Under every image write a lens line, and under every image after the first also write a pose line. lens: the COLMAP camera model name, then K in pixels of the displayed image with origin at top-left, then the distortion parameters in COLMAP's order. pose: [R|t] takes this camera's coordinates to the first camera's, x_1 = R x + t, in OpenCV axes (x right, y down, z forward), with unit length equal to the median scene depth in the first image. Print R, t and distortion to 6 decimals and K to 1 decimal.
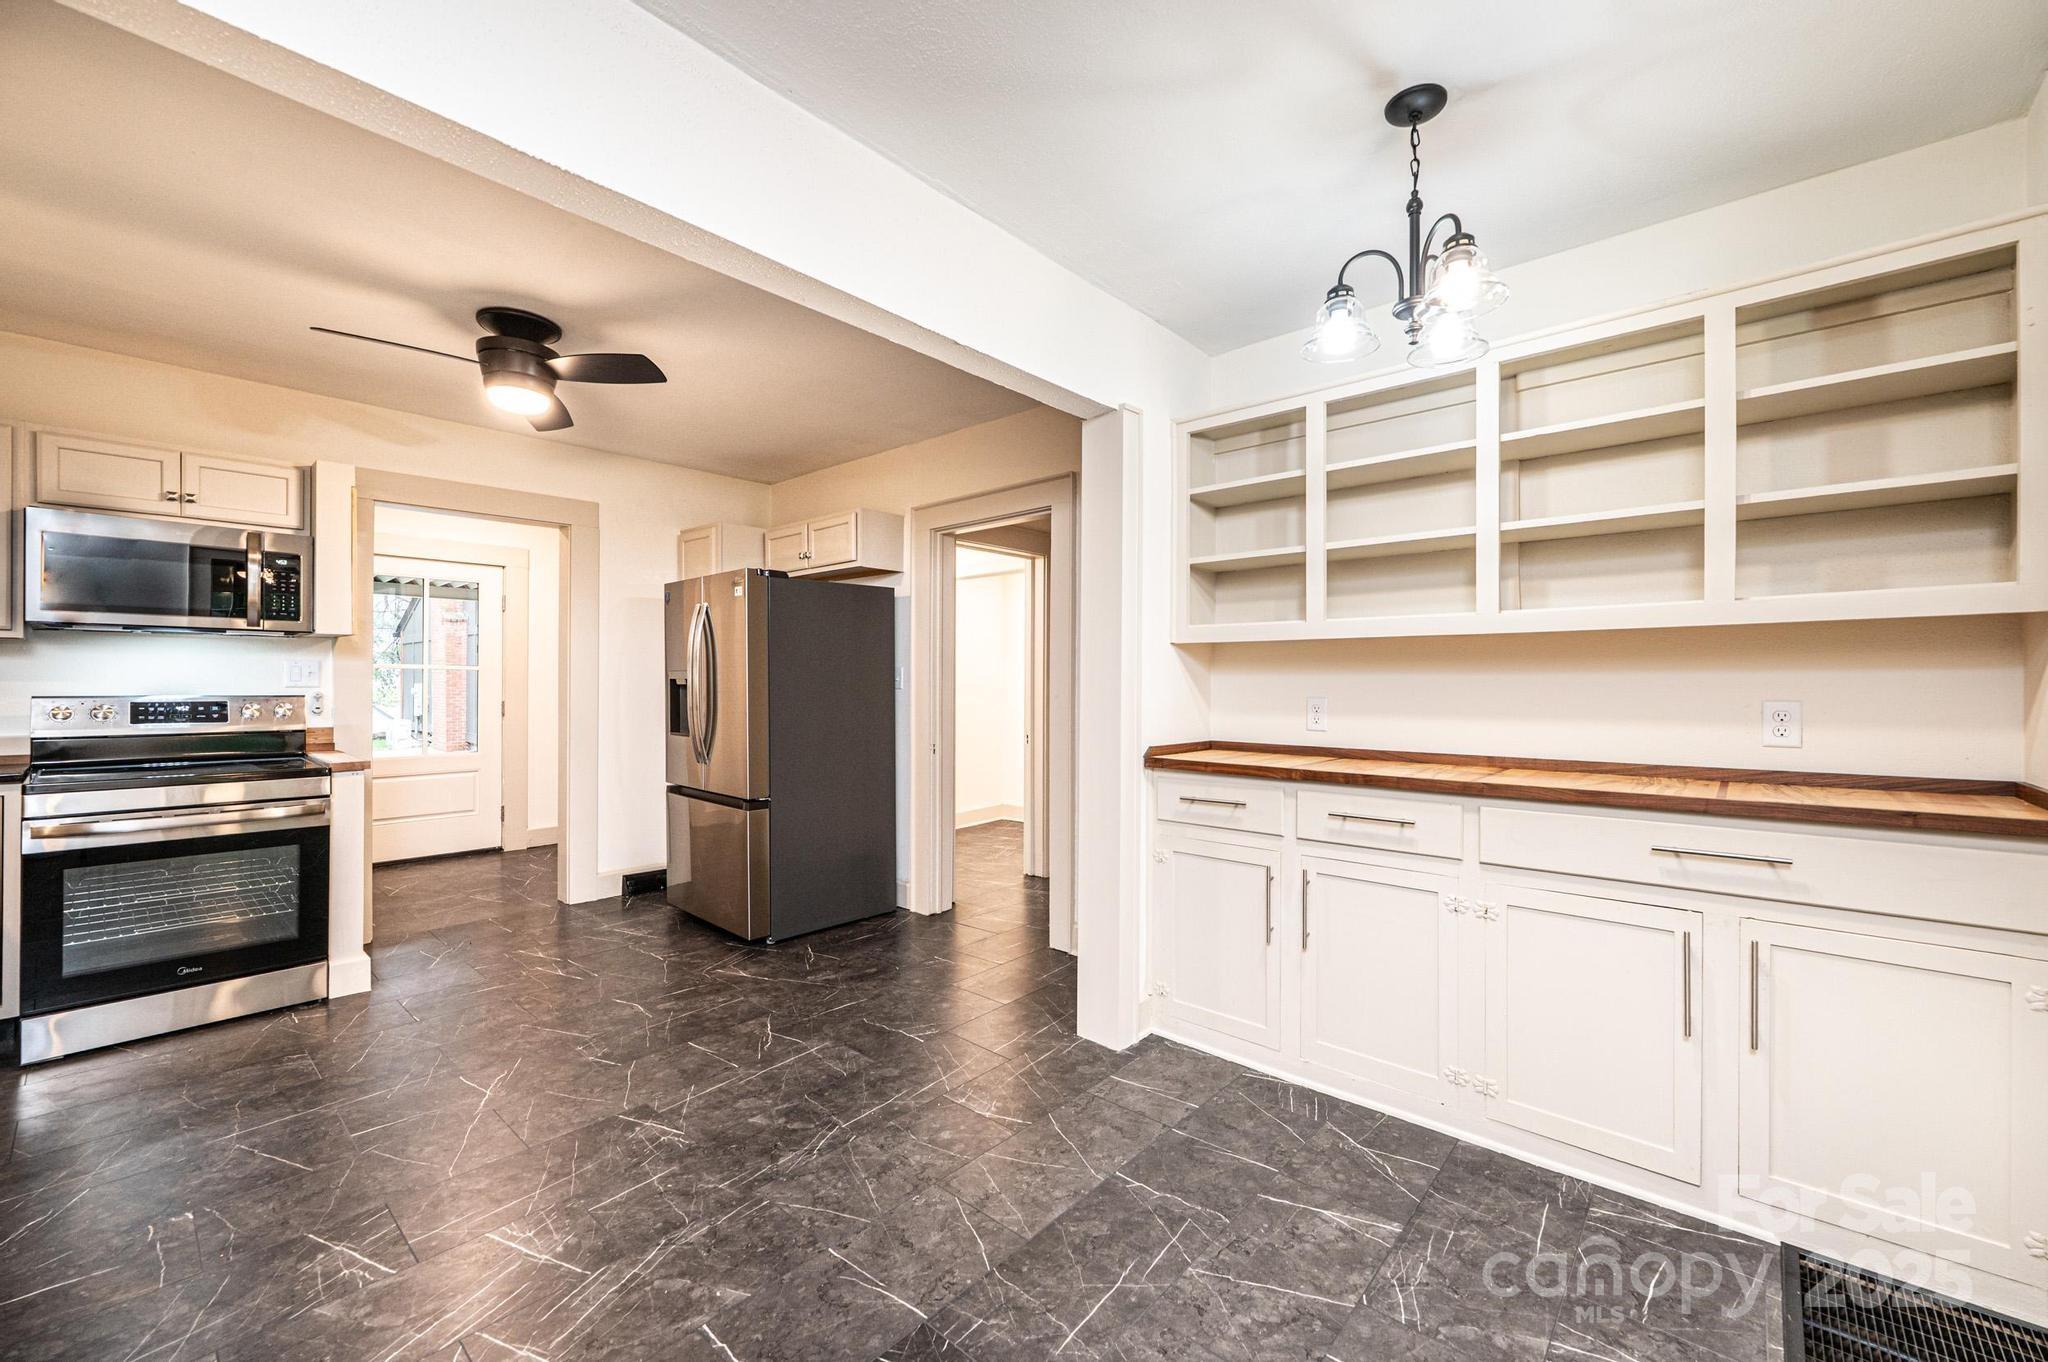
lens RADIAL K [[808.4, 0, 1023.9], [0, 808.4, 685.1], [0, 0, 1]] dist [0.000639, 0.000071]
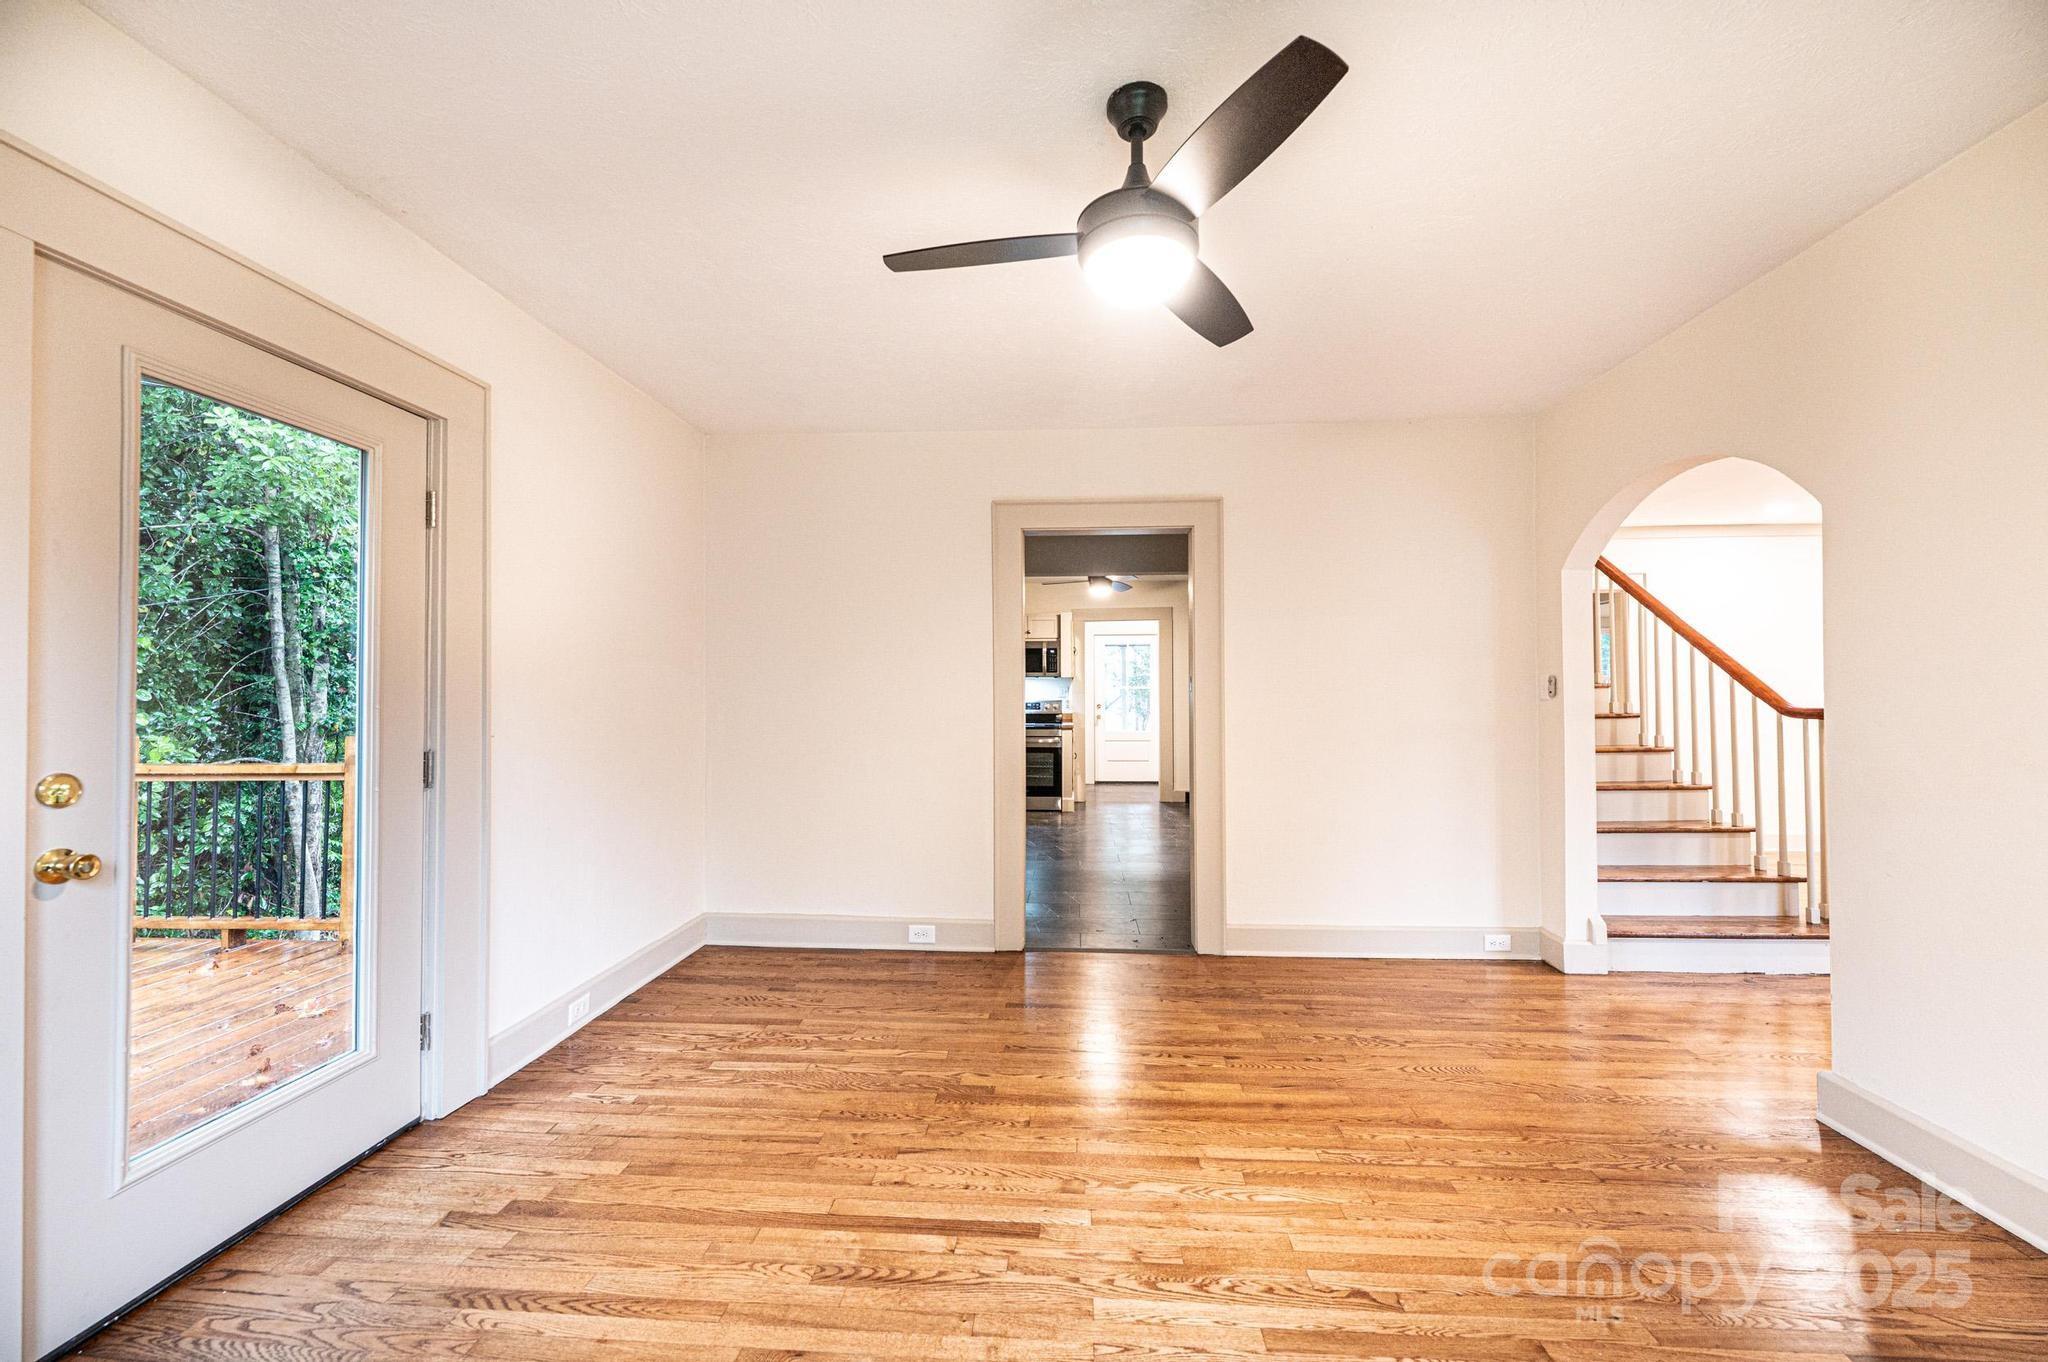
lens RADIAL K [[808.4, 0, 1019.7], [0, 808.4, 677.1], [0, 0, 1]] dist [0.000639, 0.000071]
pose [[0.621527, -0.015115, -0.783247, 4.639561], [0.006191, 0.999877, -0.014383, -0.106189], [0.783368, 0.004090, 0.621545, -3.141551]]
